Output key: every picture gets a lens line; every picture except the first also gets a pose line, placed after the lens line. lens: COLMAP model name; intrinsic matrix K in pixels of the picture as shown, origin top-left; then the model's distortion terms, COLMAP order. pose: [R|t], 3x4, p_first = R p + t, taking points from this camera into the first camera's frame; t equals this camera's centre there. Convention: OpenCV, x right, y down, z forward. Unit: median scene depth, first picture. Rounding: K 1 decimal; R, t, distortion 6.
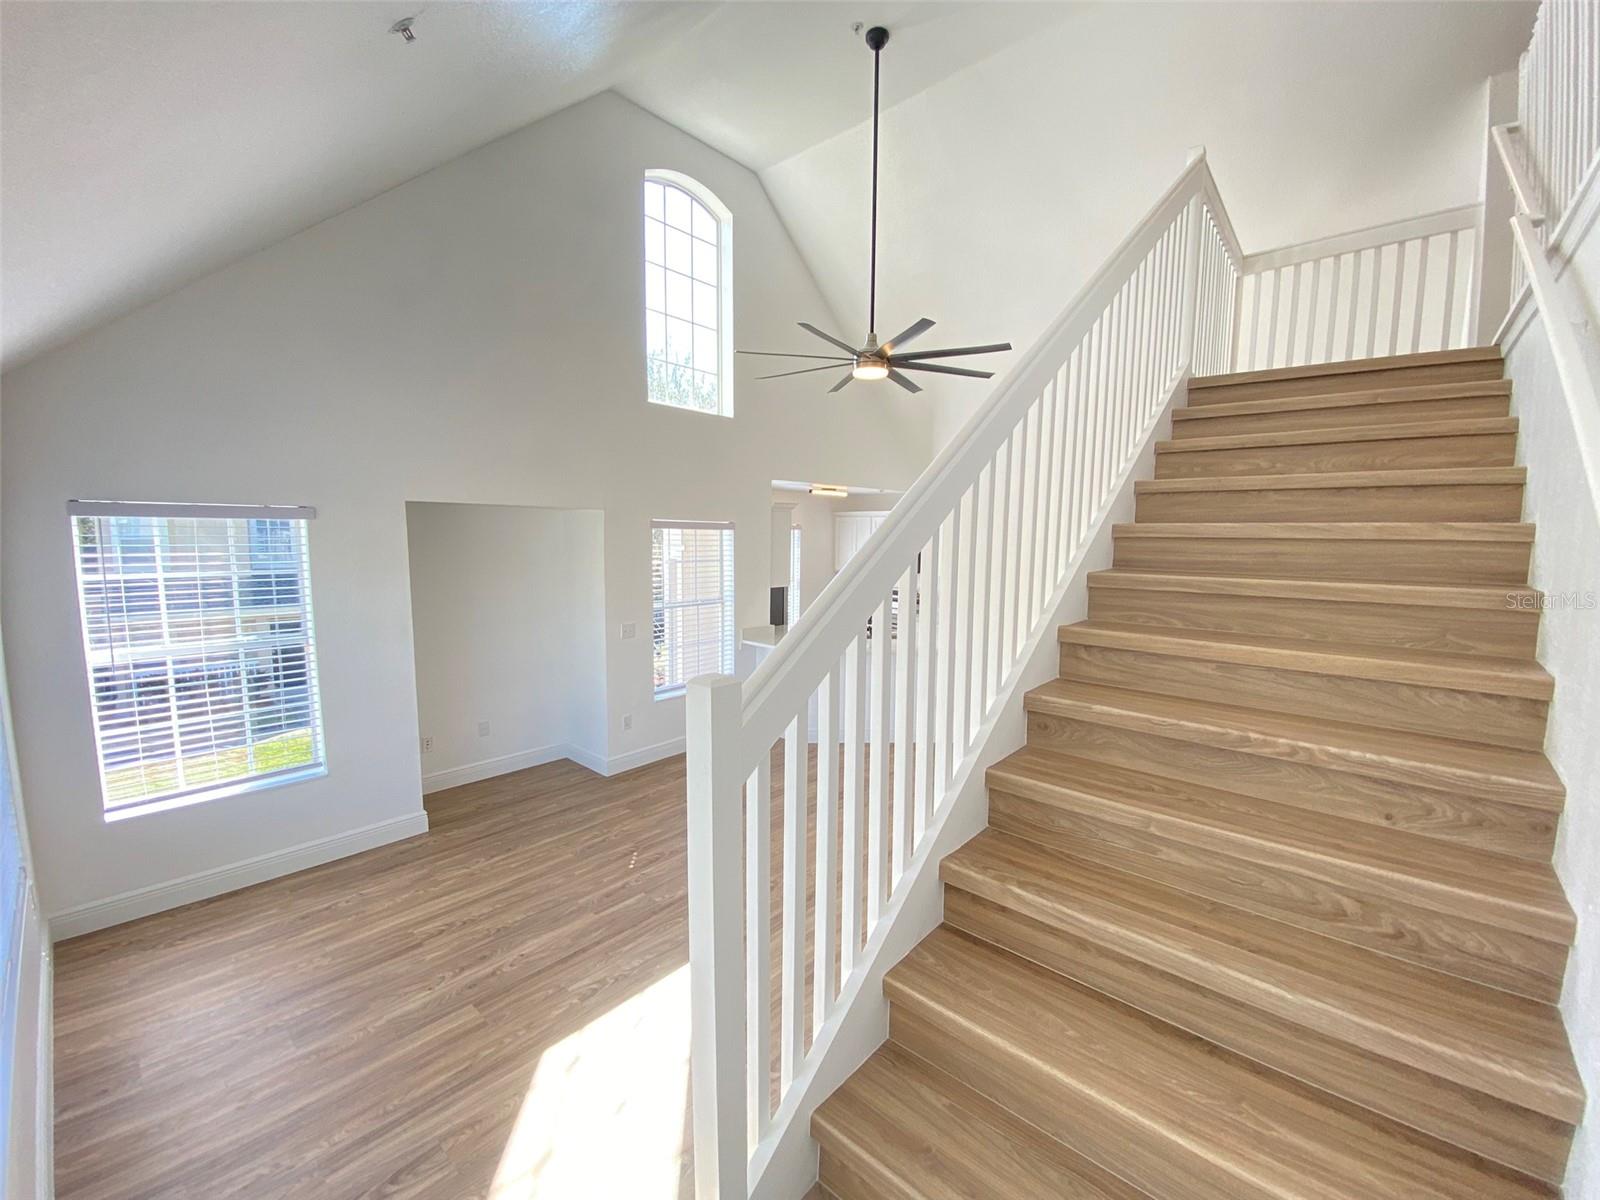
lens RADIAL K [[648.3, 0, 796.1], [0, 648.3, 582.5], [0, 0, 1]] dist [0.009904, -0.014498]
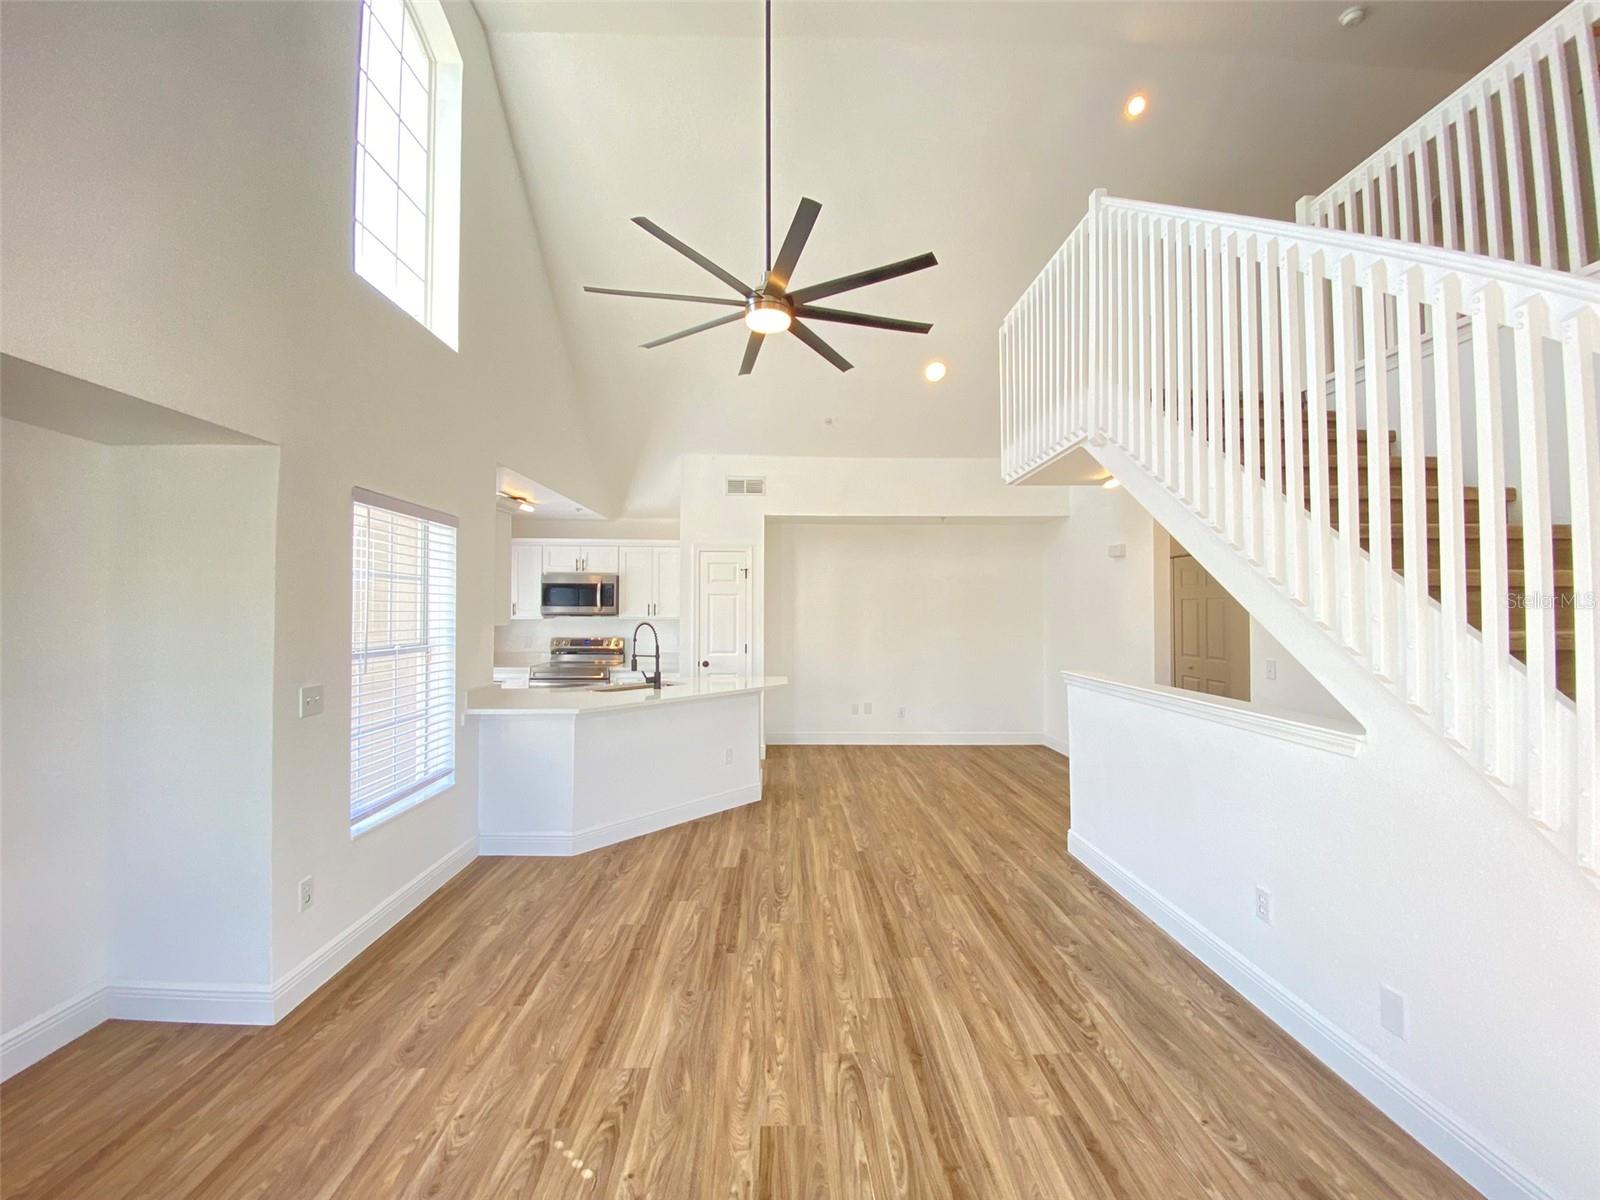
lens RADIAL K [[648.3, 0, 804.6], [0, 648.3, 599.5], [0, 0, 1]] dist [0.009904, -0.014498]
pose [[0.720133, 0.002762, 0.693830, -0.391771], [0.057182, 0.996354, -0.063316, 0.059475], [-0.691475, 0.085271, 0.717350, 0.452732]]
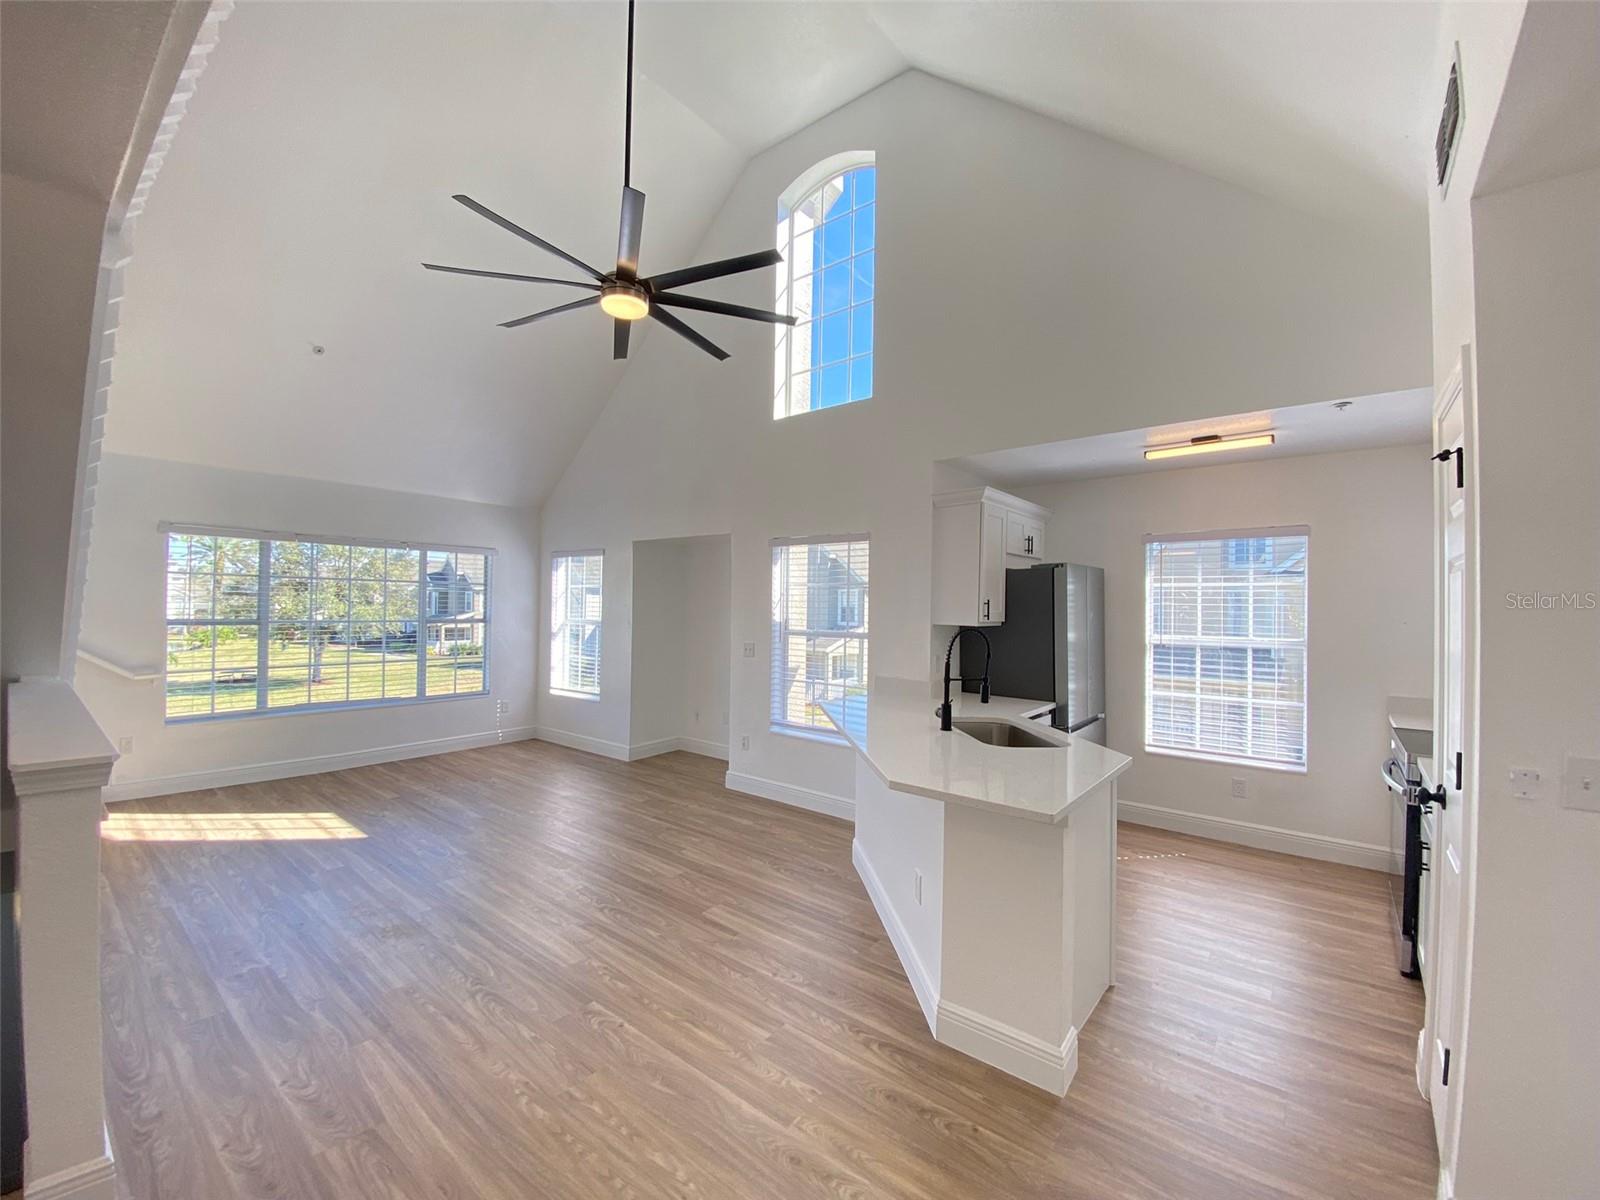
lens RADIAL K [[648.3, 0, 805.2], [0, 648.3, 598.4], [0, 0, 1]] dist [0.009904, -0.014498]
pose [[0.056925, -0.019382, -0.998190, 0.871849], [-0.089771, 0.995662, -0.024452, 0.014526], [0.994334, 0.091001, 0.054939, 1.206307]]
